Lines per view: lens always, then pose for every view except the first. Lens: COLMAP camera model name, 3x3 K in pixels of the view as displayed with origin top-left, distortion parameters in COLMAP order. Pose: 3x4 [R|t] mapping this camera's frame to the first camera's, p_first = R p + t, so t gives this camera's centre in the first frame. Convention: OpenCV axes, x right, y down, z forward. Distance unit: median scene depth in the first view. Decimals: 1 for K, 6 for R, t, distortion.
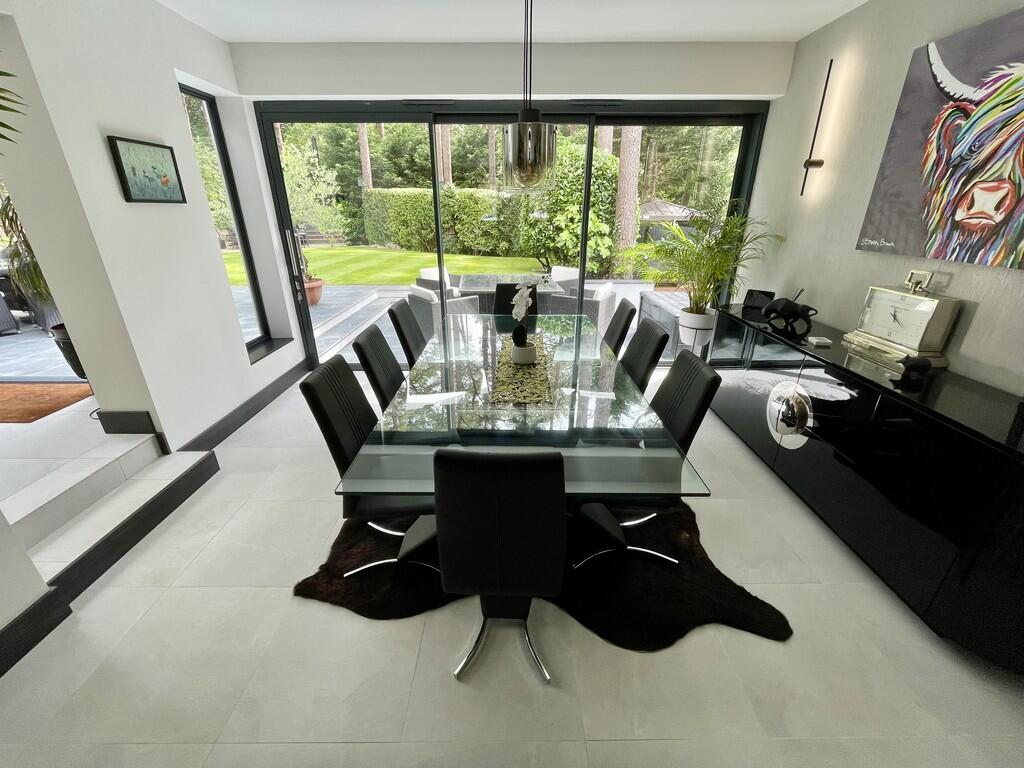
lens RADIAL K [[411.6, 0, 512.5], [0, 411.6, 380.9], [0, 0, 1]] dist [-0.003668, -0.000369]
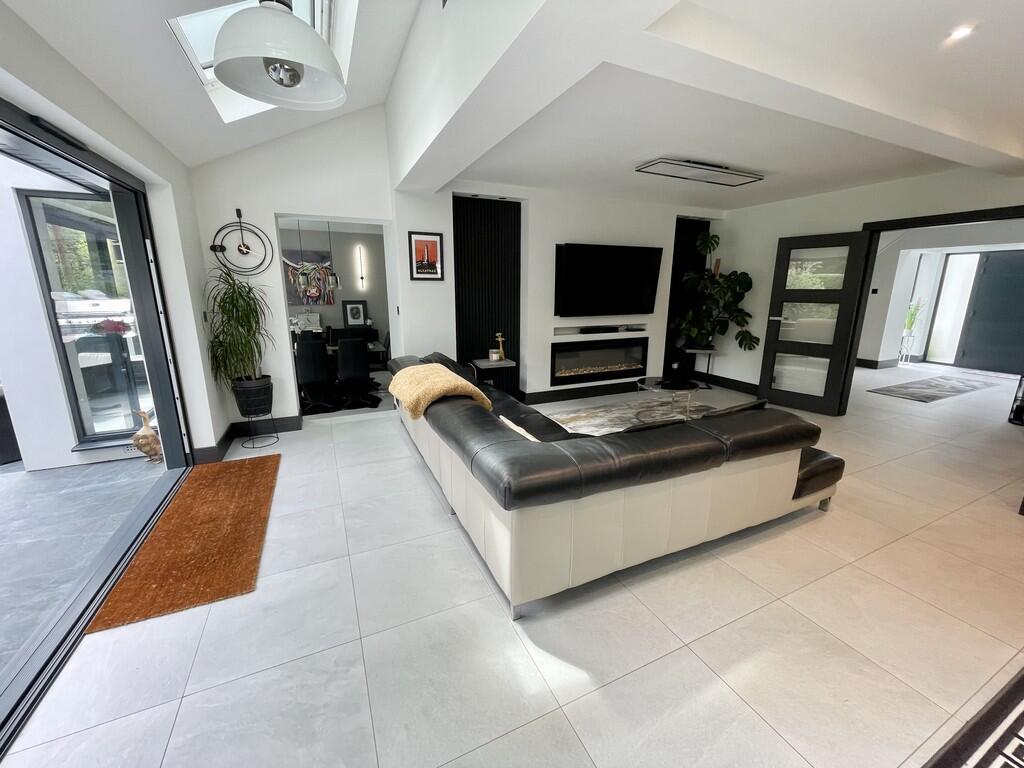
lens RADIAL K [[411.6, 0, 512.5], [0, 411.6, 380.9], [0, 0, 1]] dist [-0.003668, -0.000369]
pose [[-0.422293, -0.203172, 0.883397, -3.486265], [0.350841, 0.861966, 0.365957, -0.434518], [-0.835810, 0.464473, -0.292721, 0.881223]]
